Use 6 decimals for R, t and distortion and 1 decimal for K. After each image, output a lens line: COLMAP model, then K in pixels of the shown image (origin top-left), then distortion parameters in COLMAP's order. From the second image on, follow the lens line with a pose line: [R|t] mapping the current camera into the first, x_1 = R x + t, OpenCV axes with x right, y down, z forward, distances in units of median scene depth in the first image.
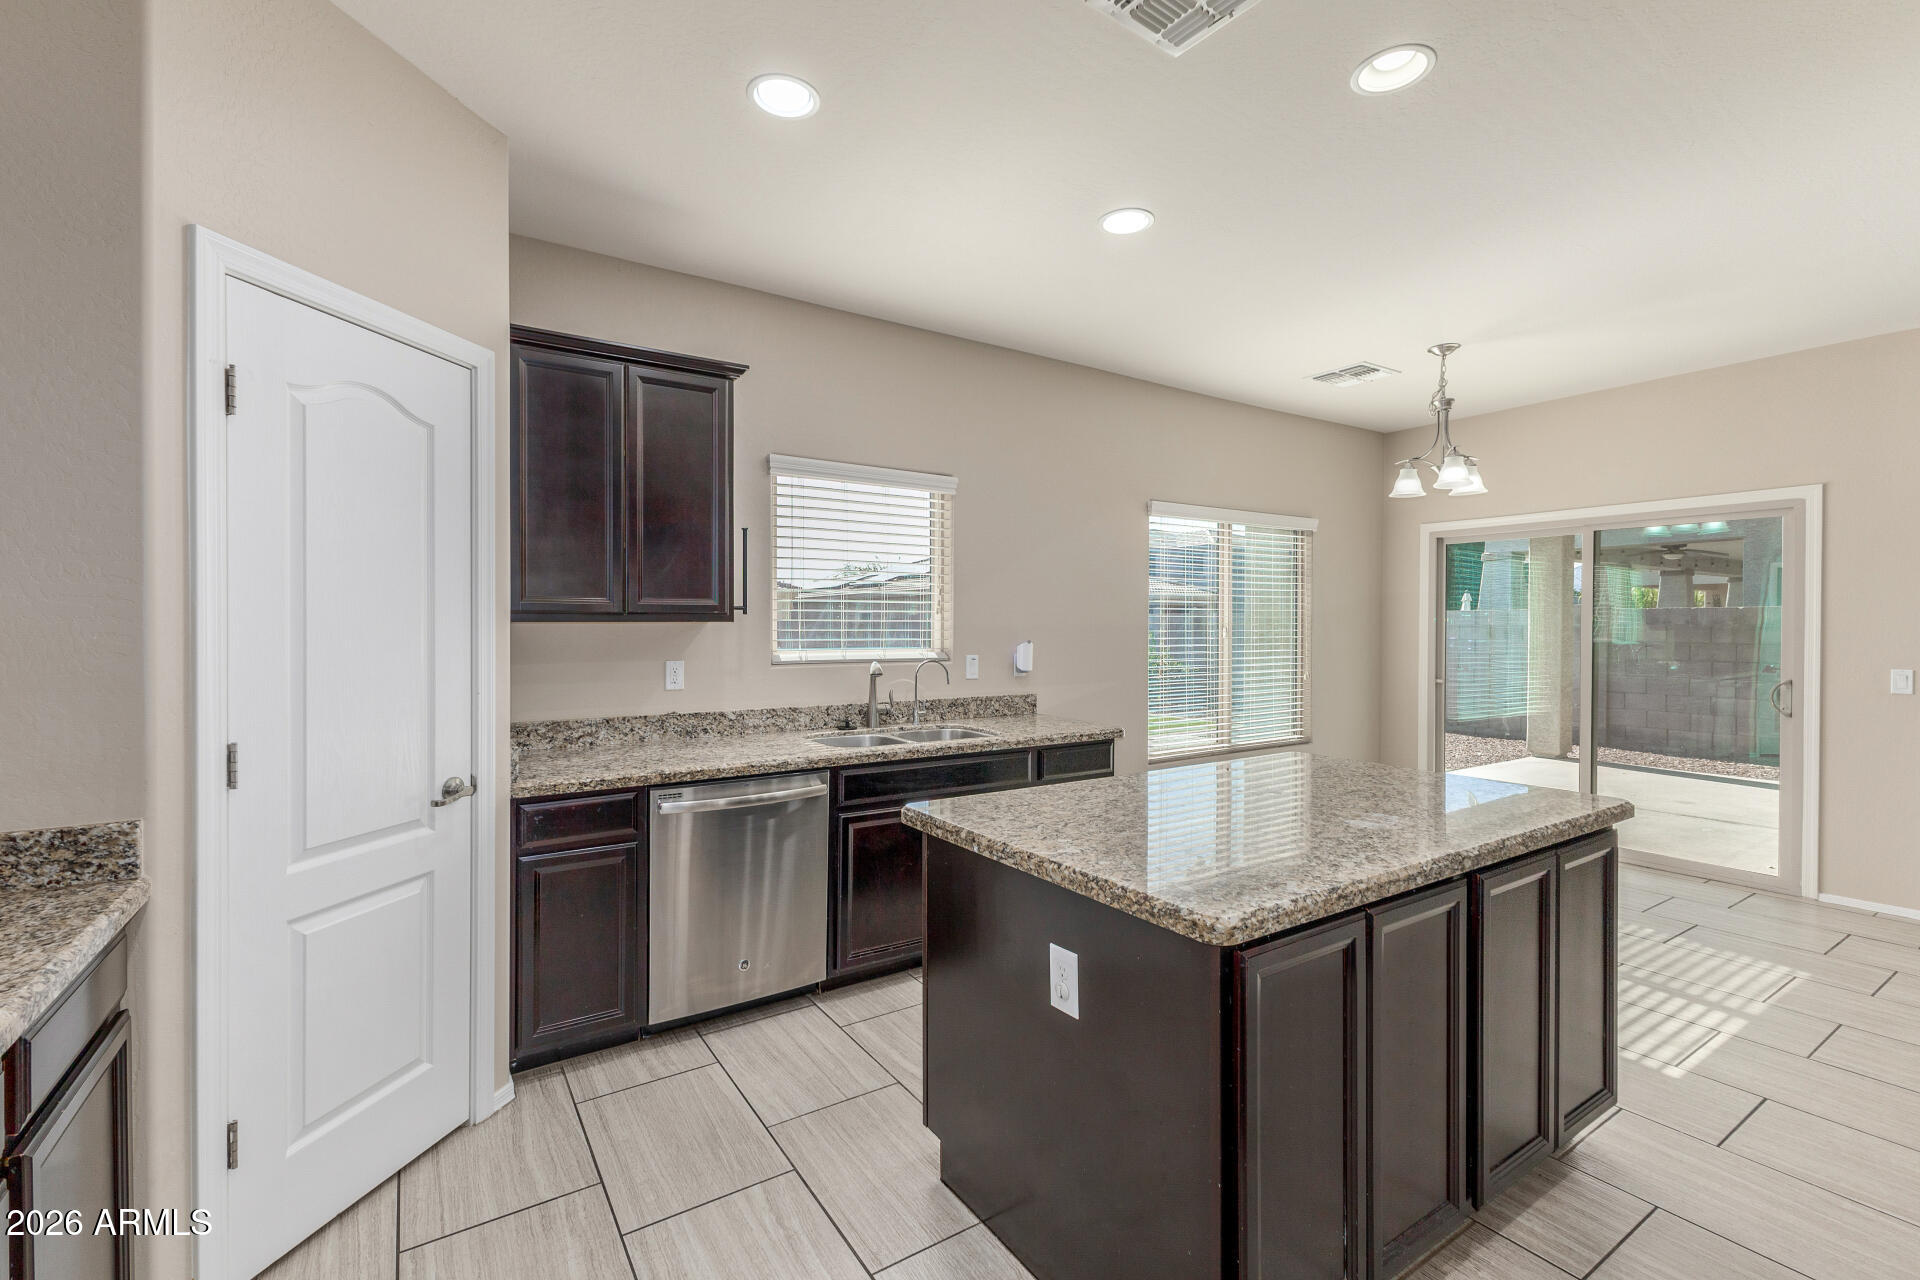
lens RADIAL K [[844.0, 0, 975.2], [0, 844.0, 633.4], [0, 0, 1]] dist [-0.000481, 0.000099]
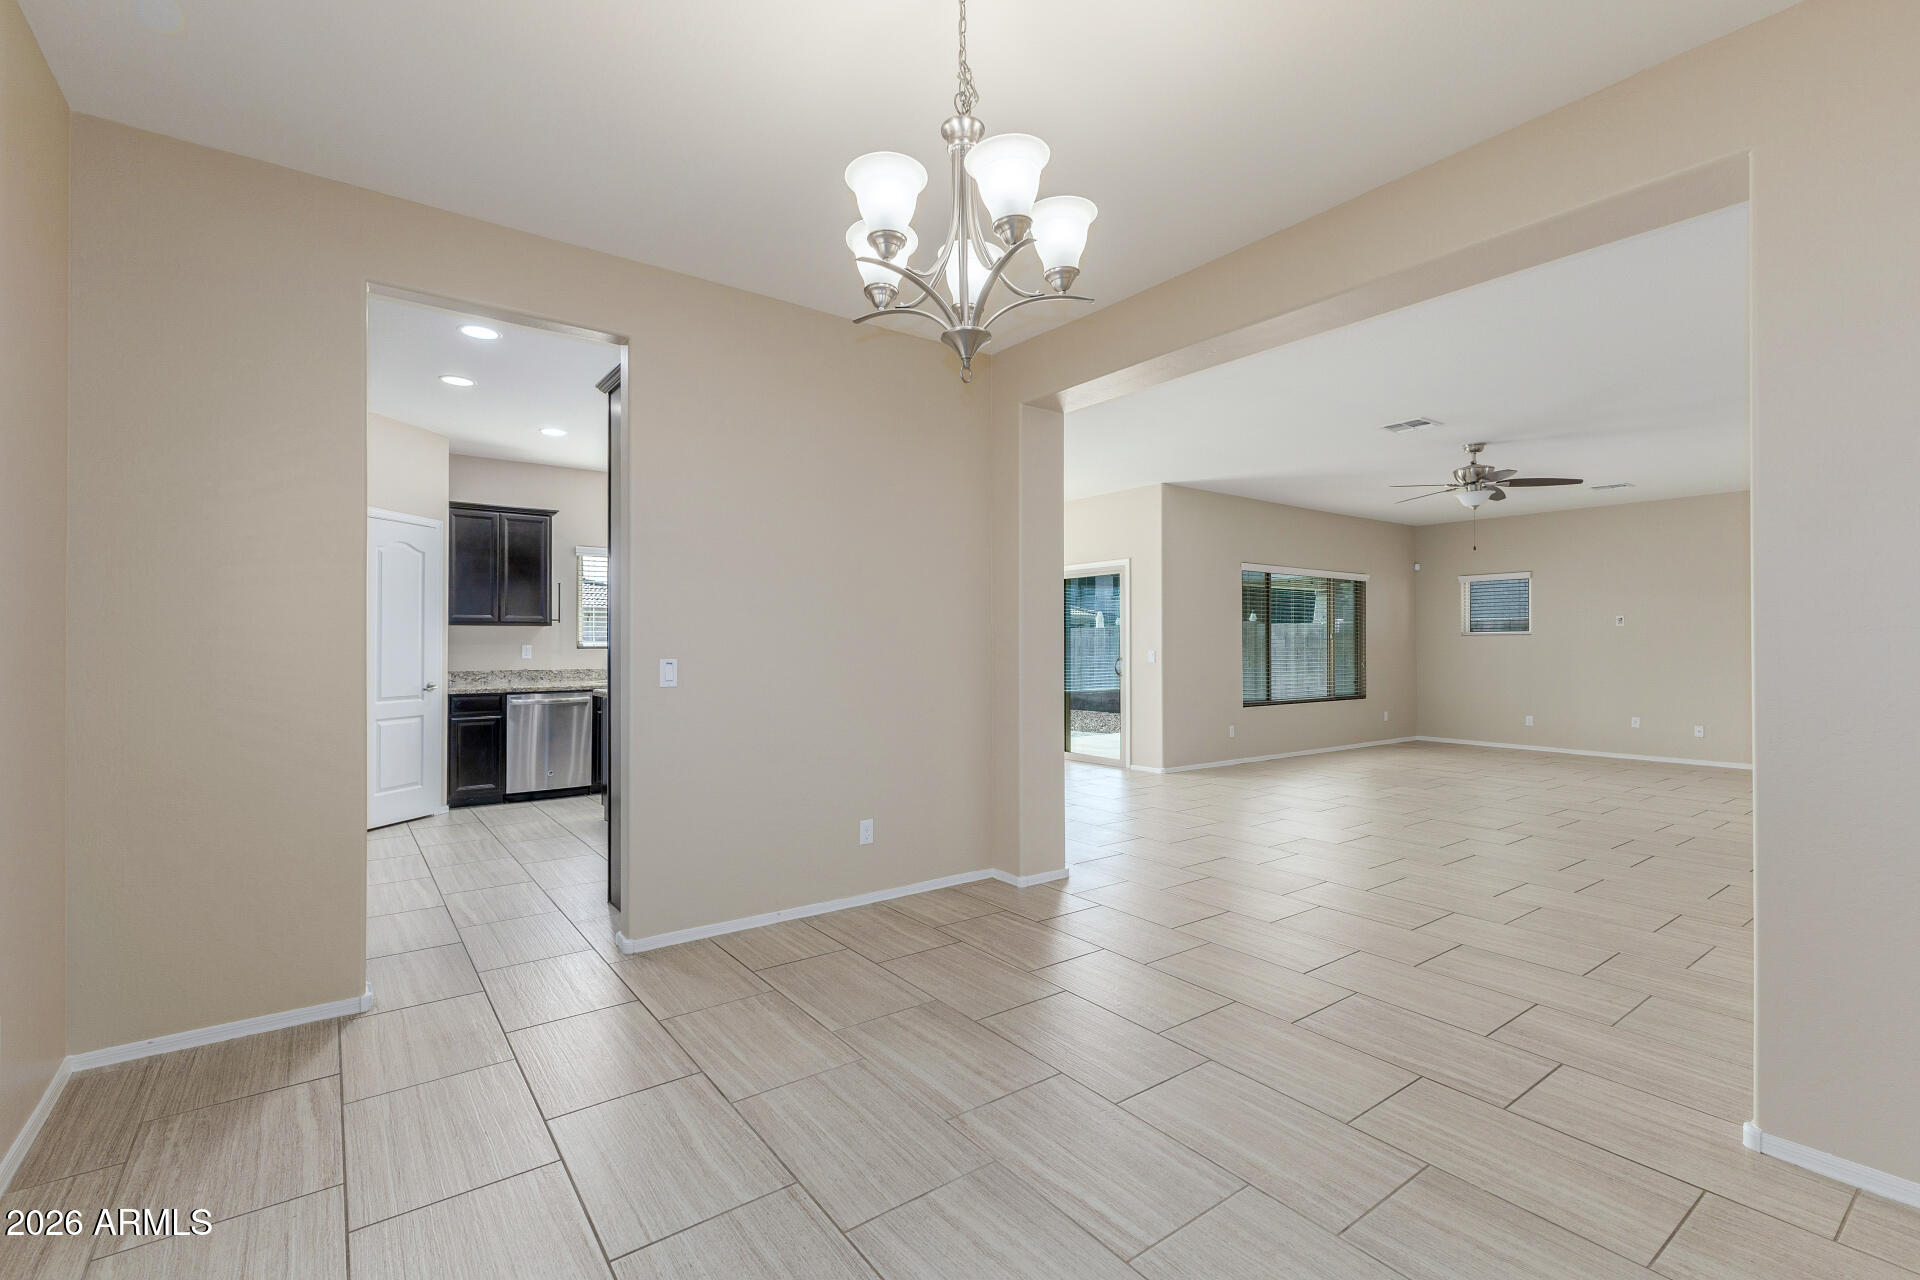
lens RADIAL K [[842.2, 0, 960.0], [0, 842.2, 640.0], [0, 0, 1]] dist [0.002177, 0.000146]
pose [[0.998613, -0.002169, 0.052607, 0.786672], [0.003006, 0.999870, -0.015839, 0.071735], [-0.052565, 0.015976, 0.998490, -1.487688]]
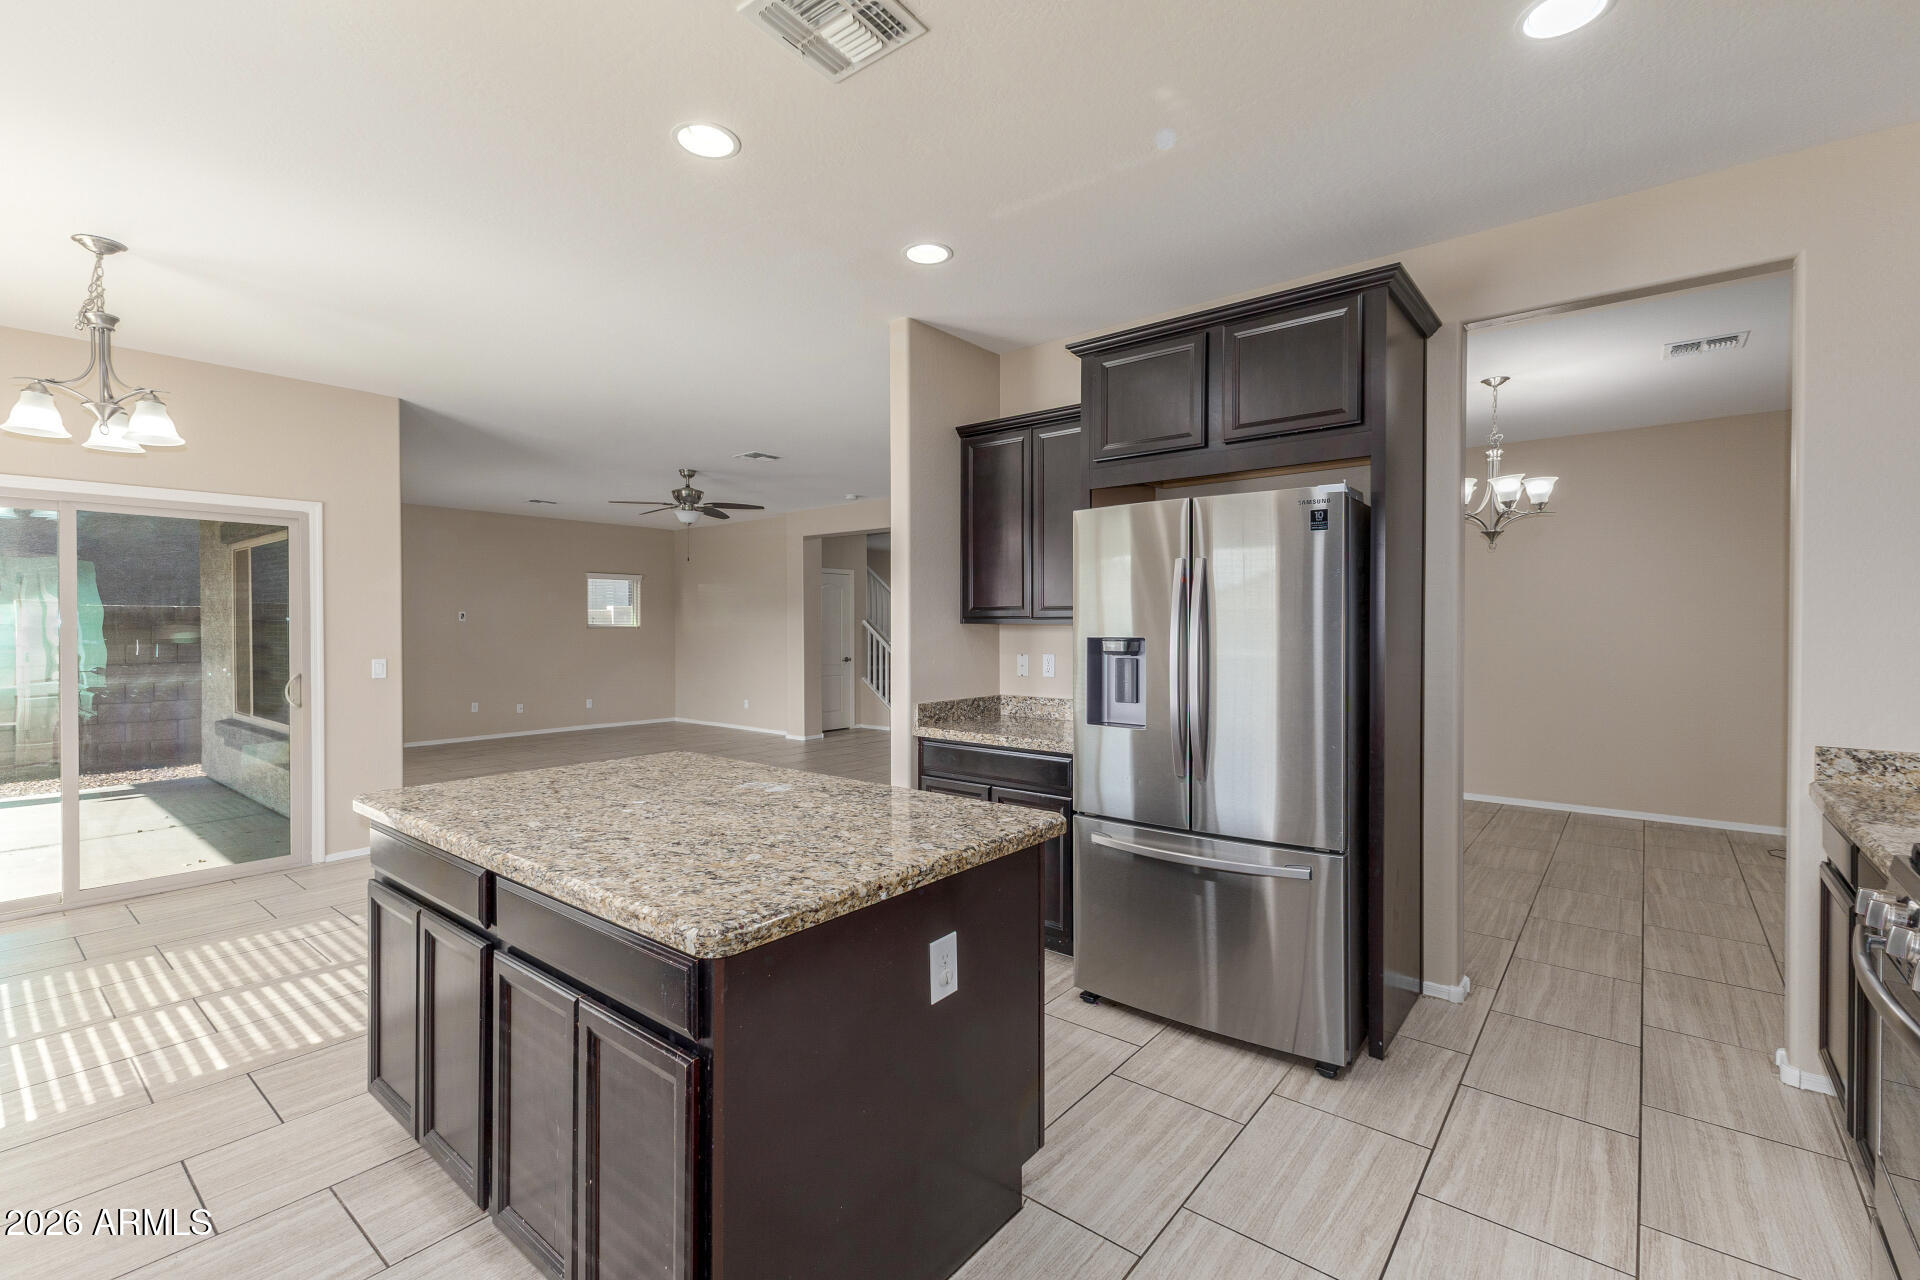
lens RADIAL K [[828.6, 0, 960.3], [0, 828.6, 634.0], [0, 0, 1]] dist [0.003614, 0.000414]
pose [[-0.286701, -0.011715, 0.957948, -0.529765], [0.010118, 0.999832, 0.015255, -0.008909], [-0.957967, 0.014066, -0.286535, 0.768813]]
